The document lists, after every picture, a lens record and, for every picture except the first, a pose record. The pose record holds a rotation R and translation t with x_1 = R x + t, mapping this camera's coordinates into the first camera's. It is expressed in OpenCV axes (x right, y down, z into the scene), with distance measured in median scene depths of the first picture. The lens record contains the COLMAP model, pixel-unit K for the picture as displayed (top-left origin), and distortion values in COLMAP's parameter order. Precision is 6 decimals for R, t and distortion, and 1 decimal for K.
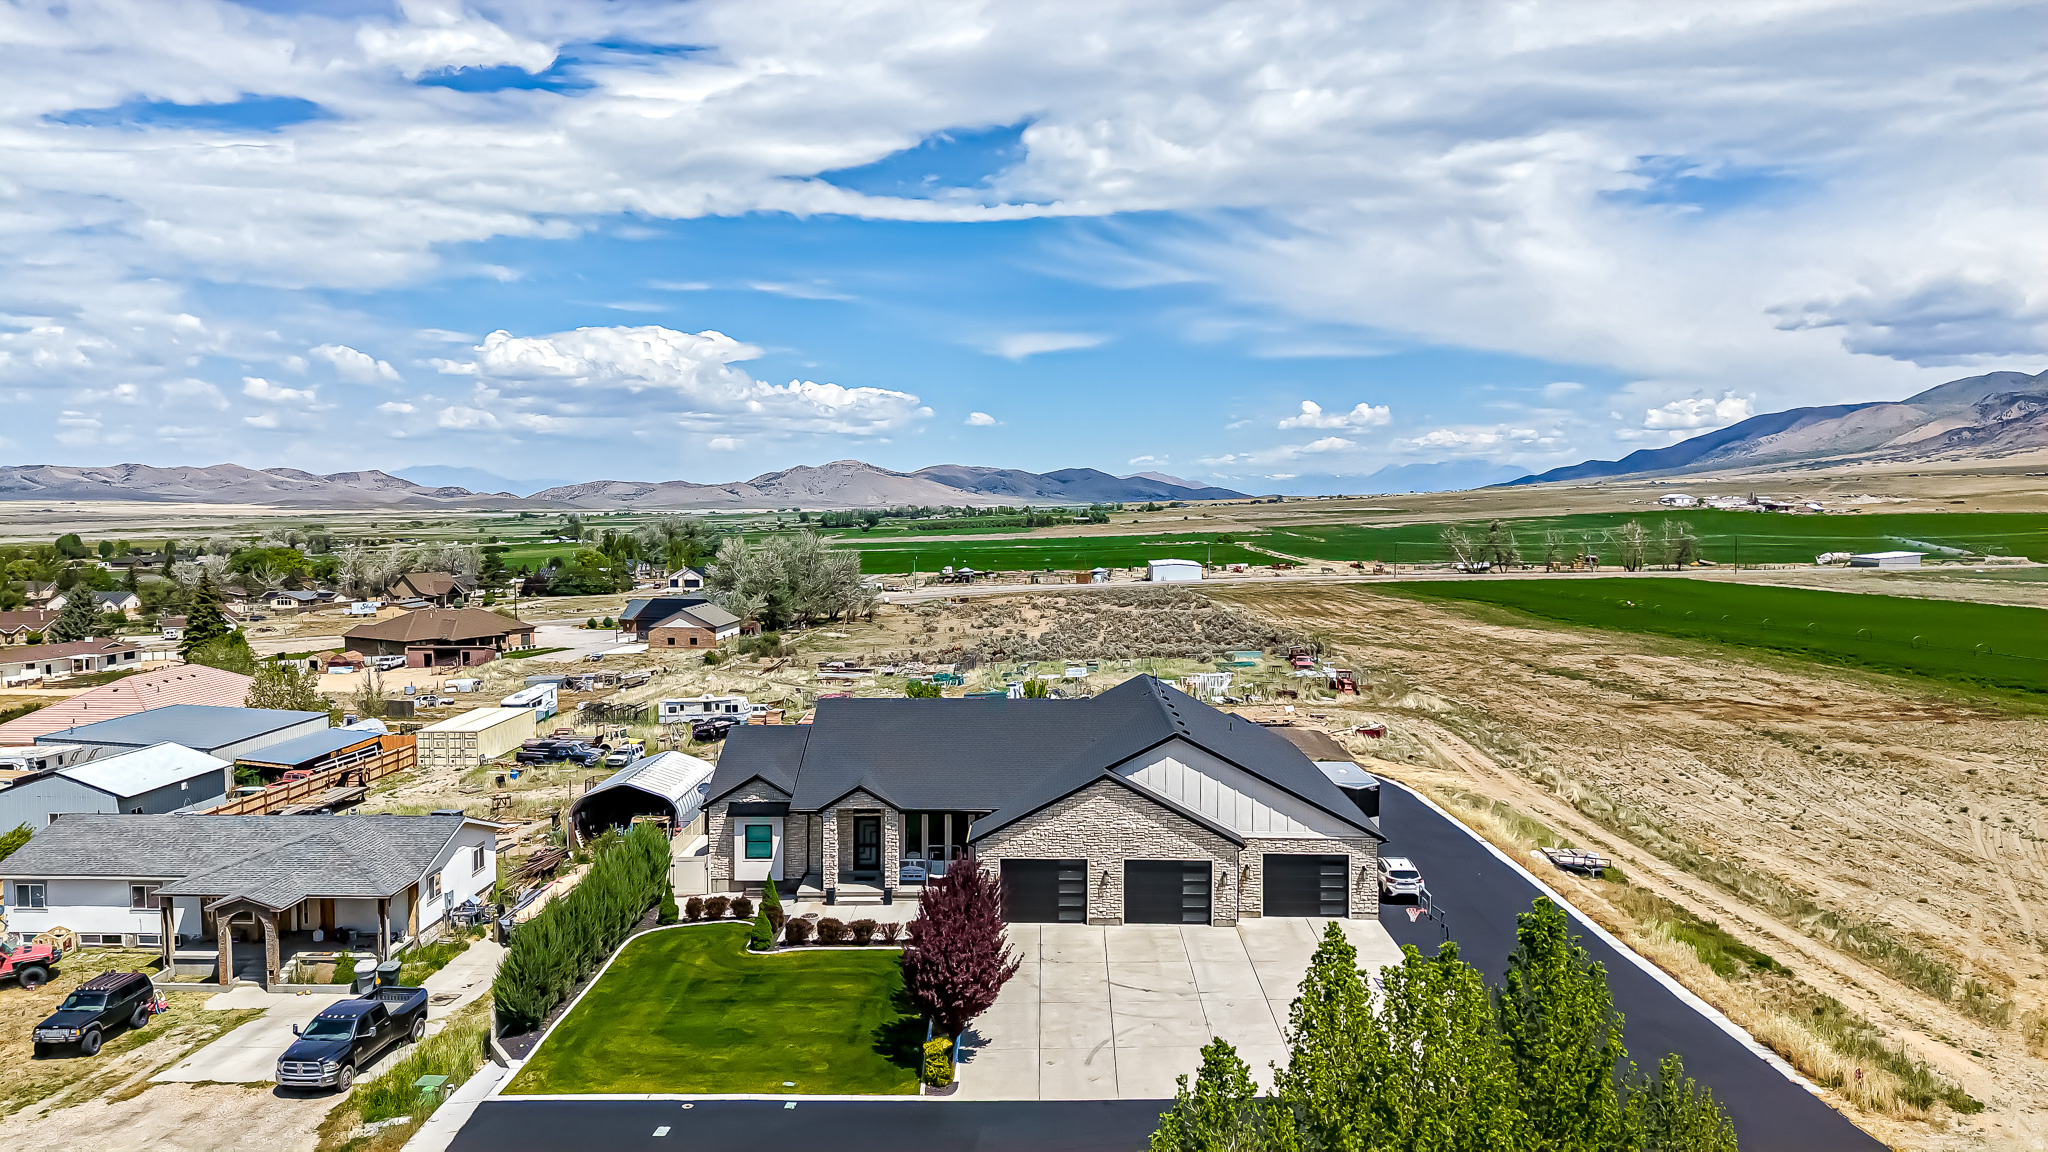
lens RADIAL K [[1363.8, 0, 1022.3], [0, 1363.8, 564.6], [0, 0, 1]] dist [0.045357, -0.052212]
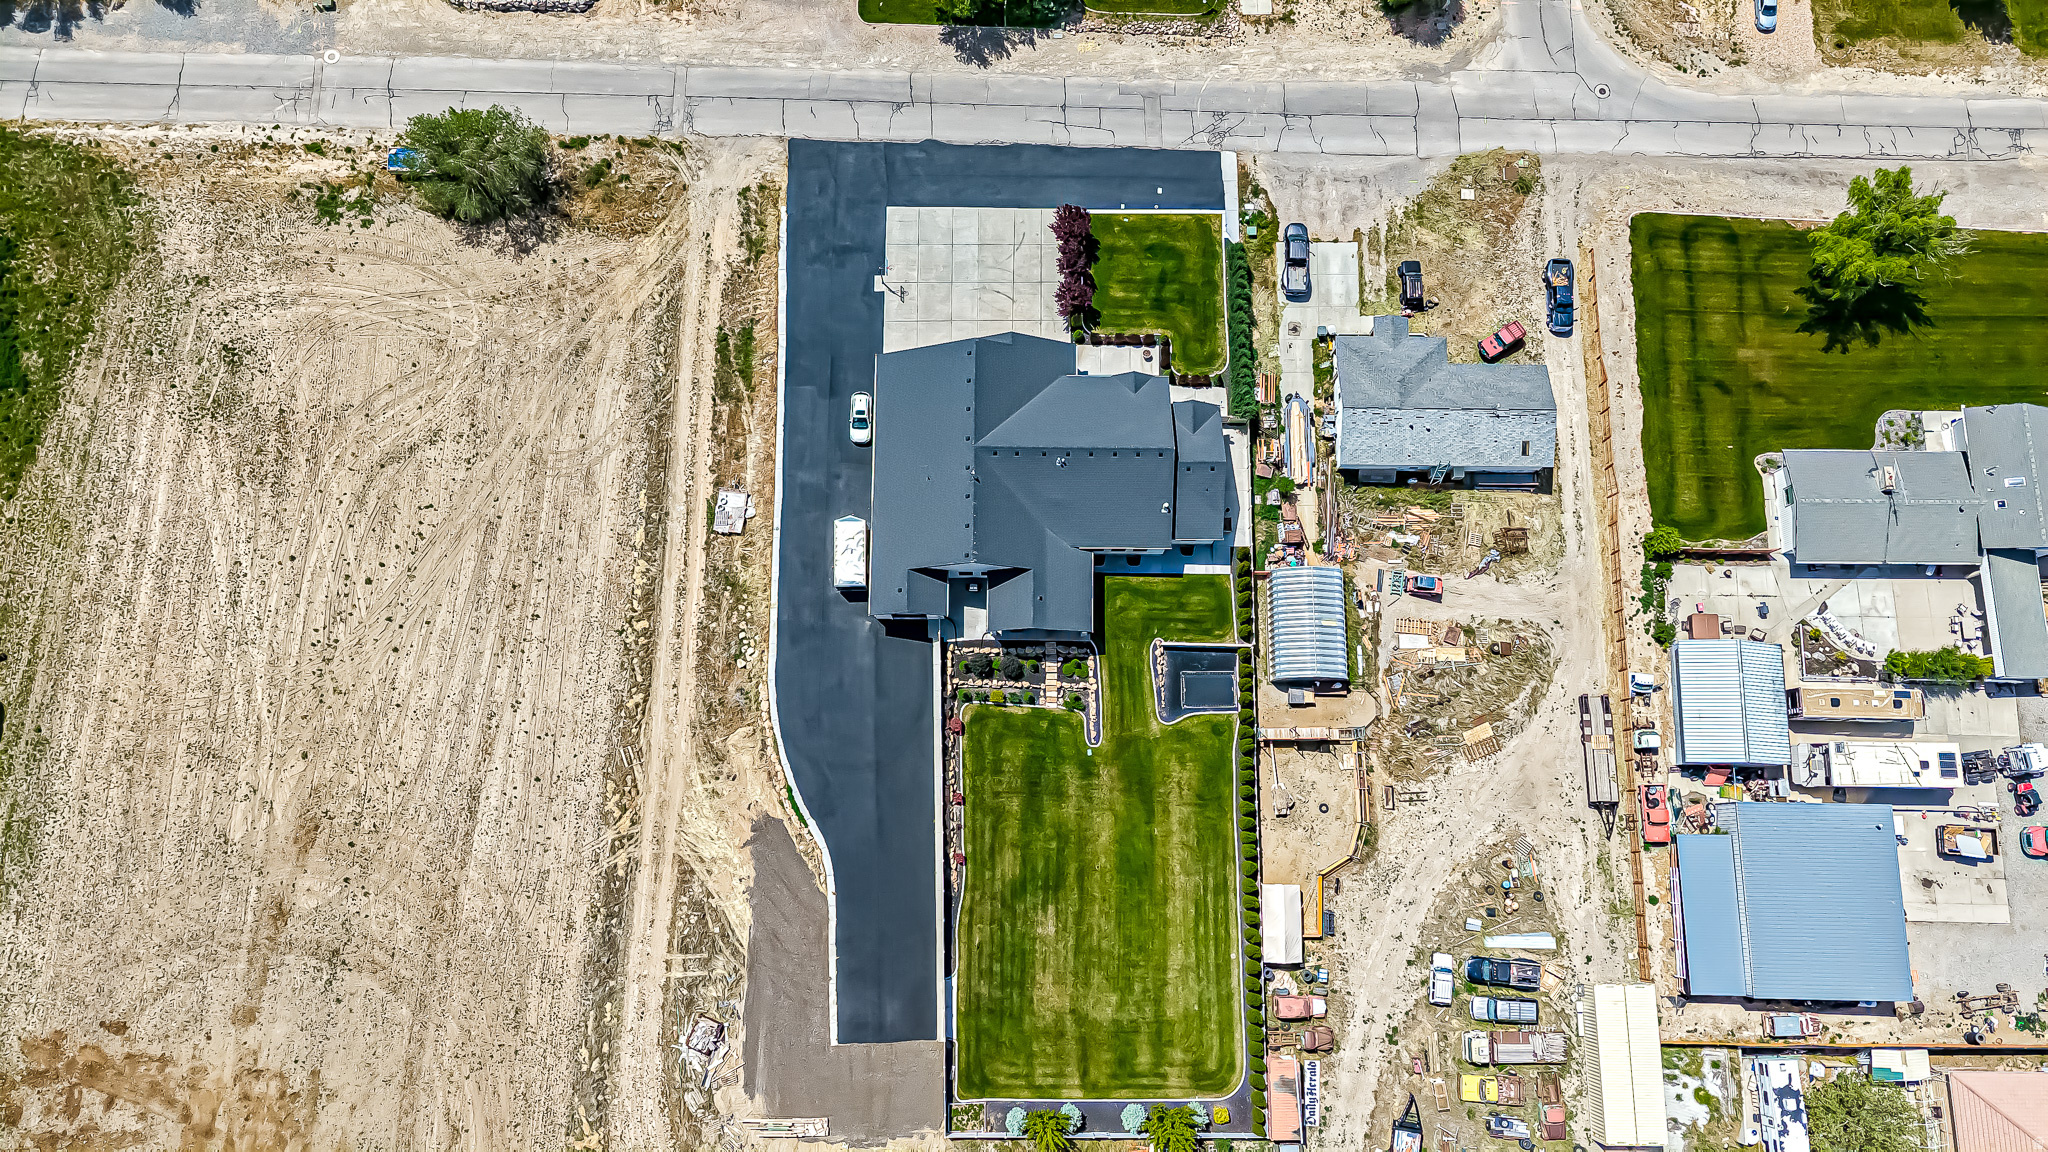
lens RADIAL K [[1386.4, 0, 1023.8], [0, 1386.4, 575.2], [0, 0, 1]] dist [0.046877, -0.052423]
pose [[-0.999826, 0.010460, -0.015457, 0.077702], [-0.013566, 0.161496, 0.986780, -1.838379], [0.012818, 0.986818, -0.161326, 1.682395]]
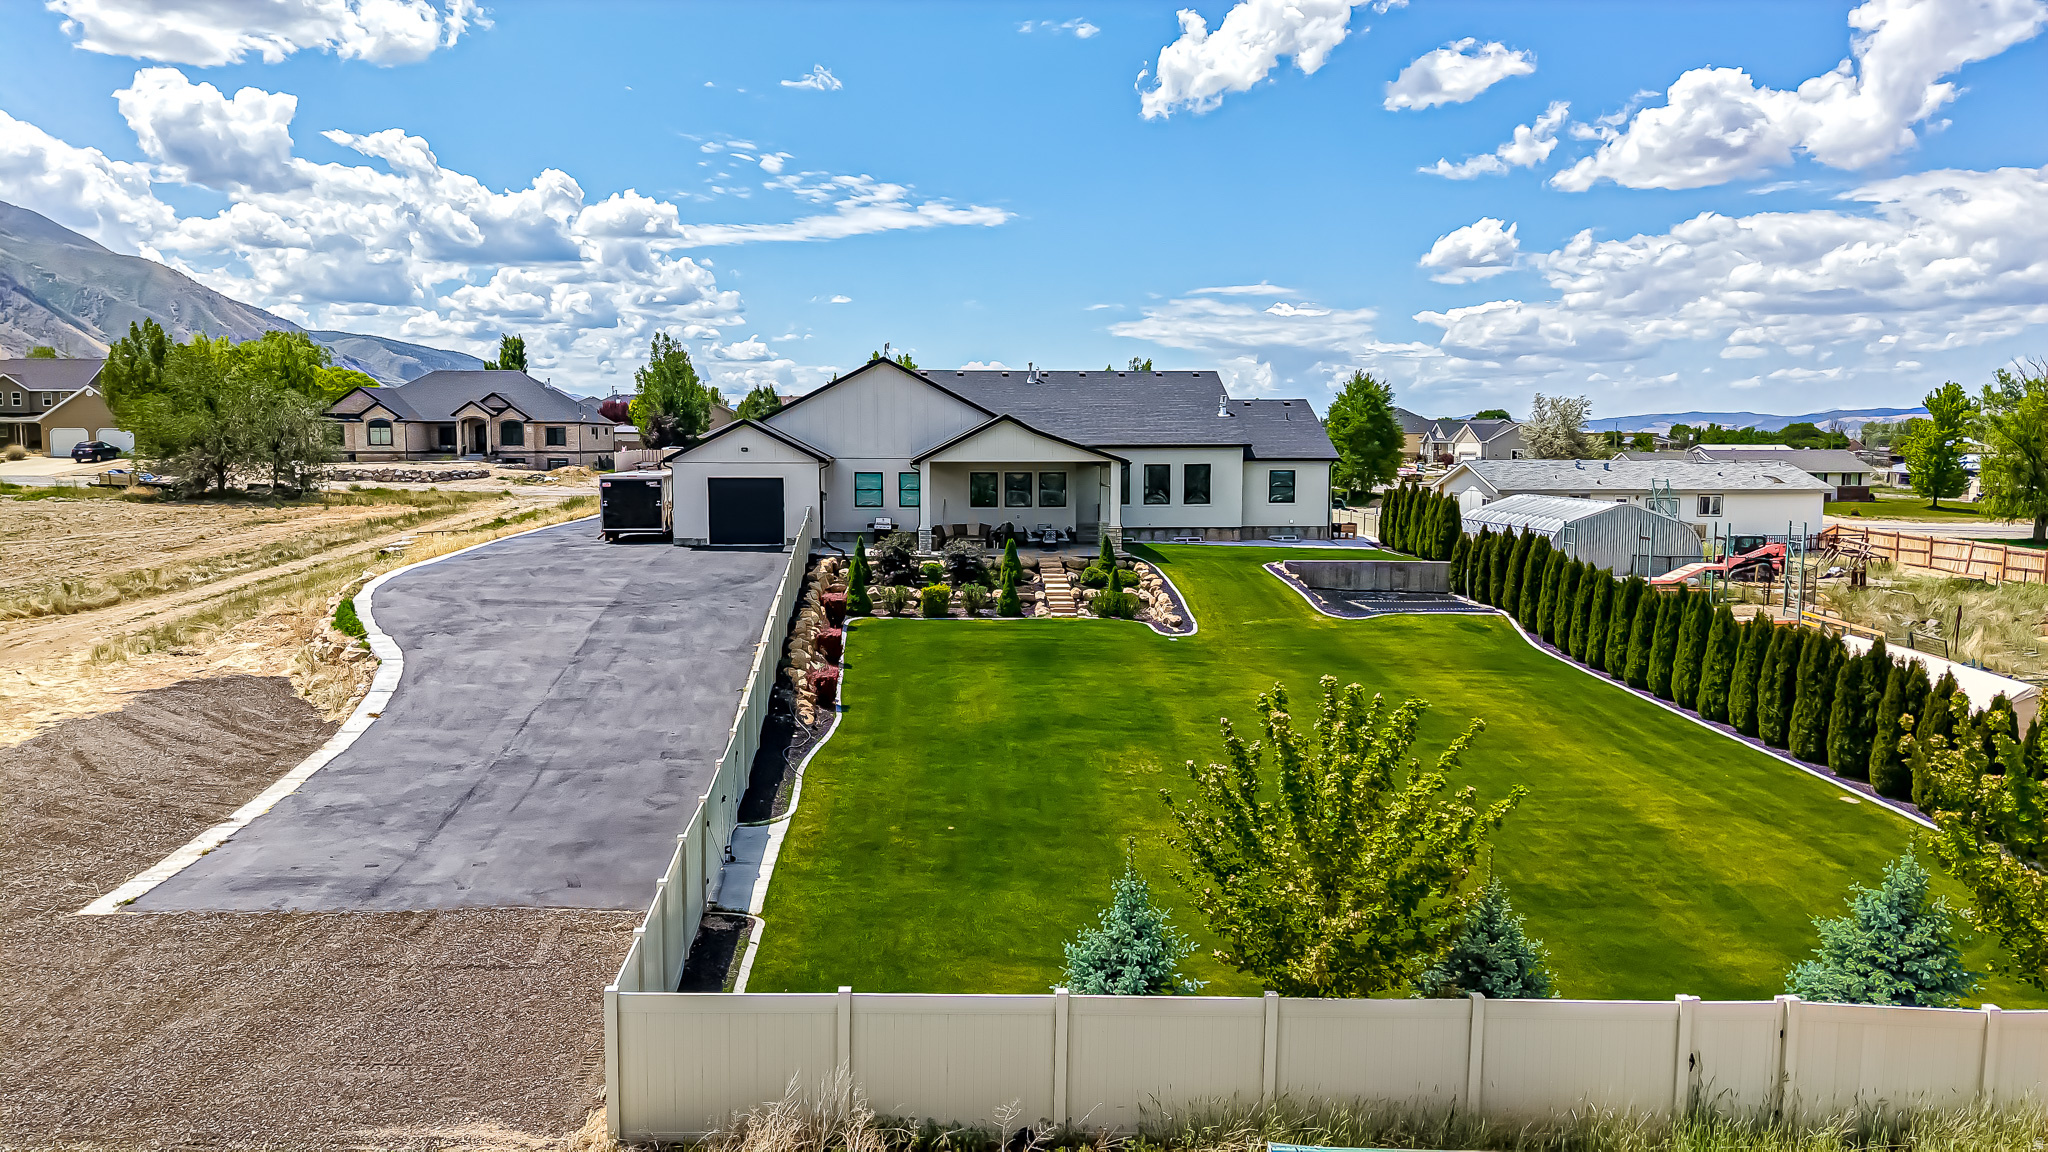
lens RADIAL K [[1363.8, 0, 1022.3], [0, 1363.8, 564.6], [0, 0, 1]] dist [0.045357, -0.052212]
pose [[-0.995748, 0.005678, -0.091942, 0.111868], [-0.007332, 0.990047, 0.140543, 0.116414], [0.091824, 0.140619, -0.985796, 2.396389]]
